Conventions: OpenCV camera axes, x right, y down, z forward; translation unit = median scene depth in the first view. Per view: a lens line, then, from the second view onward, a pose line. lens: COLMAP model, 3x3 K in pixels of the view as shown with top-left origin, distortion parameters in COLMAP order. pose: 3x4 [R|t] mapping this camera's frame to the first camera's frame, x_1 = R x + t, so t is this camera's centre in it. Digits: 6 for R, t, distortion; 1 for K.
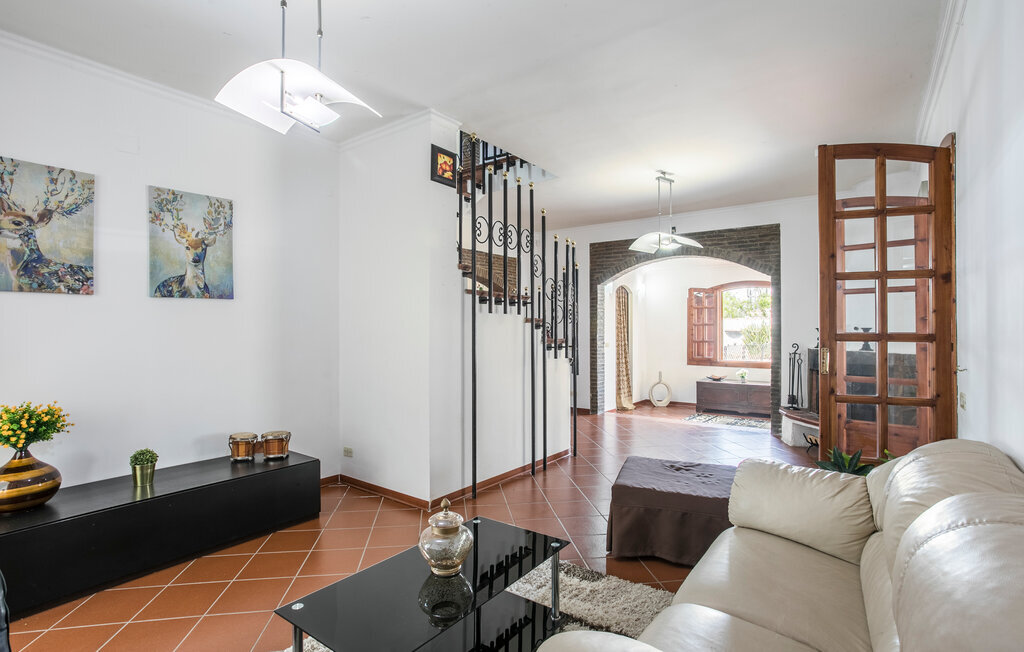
lens RADIAL K [[495.9, 0, 510.7], [0, 495.9, 322.3], [0, 0, 1]] dist [-0.057150, 0.035333]
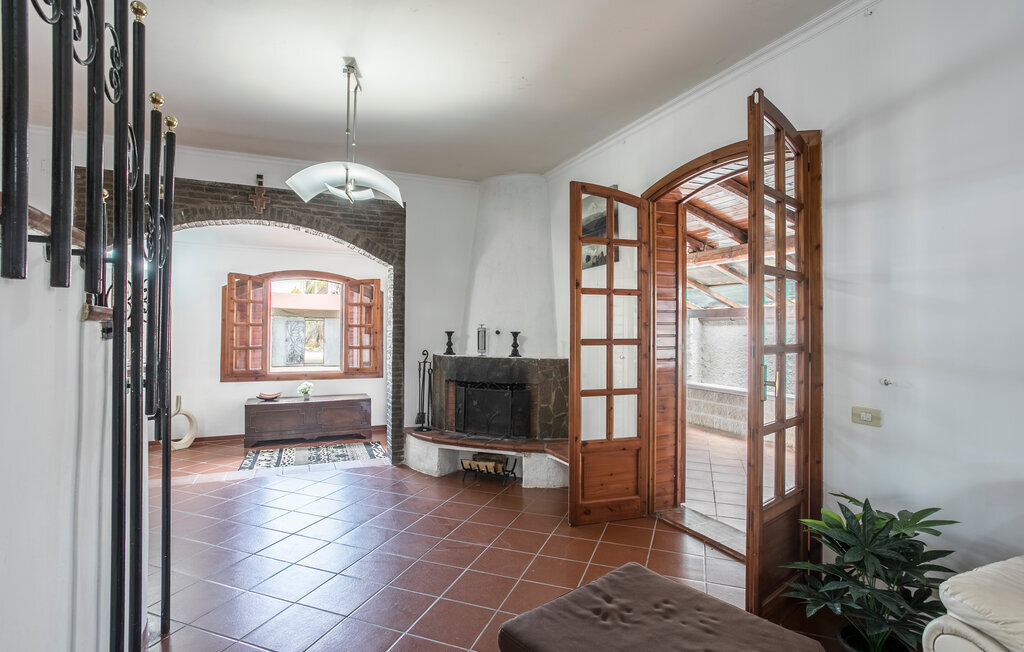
lens RADIAL K [[495.9, 0, 510.7], [0, 495.9, 322.3], [0, 0, 1]] dist [-0.057150, 0.035333]
pose [[0.476830, 0.011855, 0.878915, -0.079077], [-0.014574, 0.999878, -0.005580, -0.001140], [-0.878875, -0.010149, 0.476945, 0.429433]]
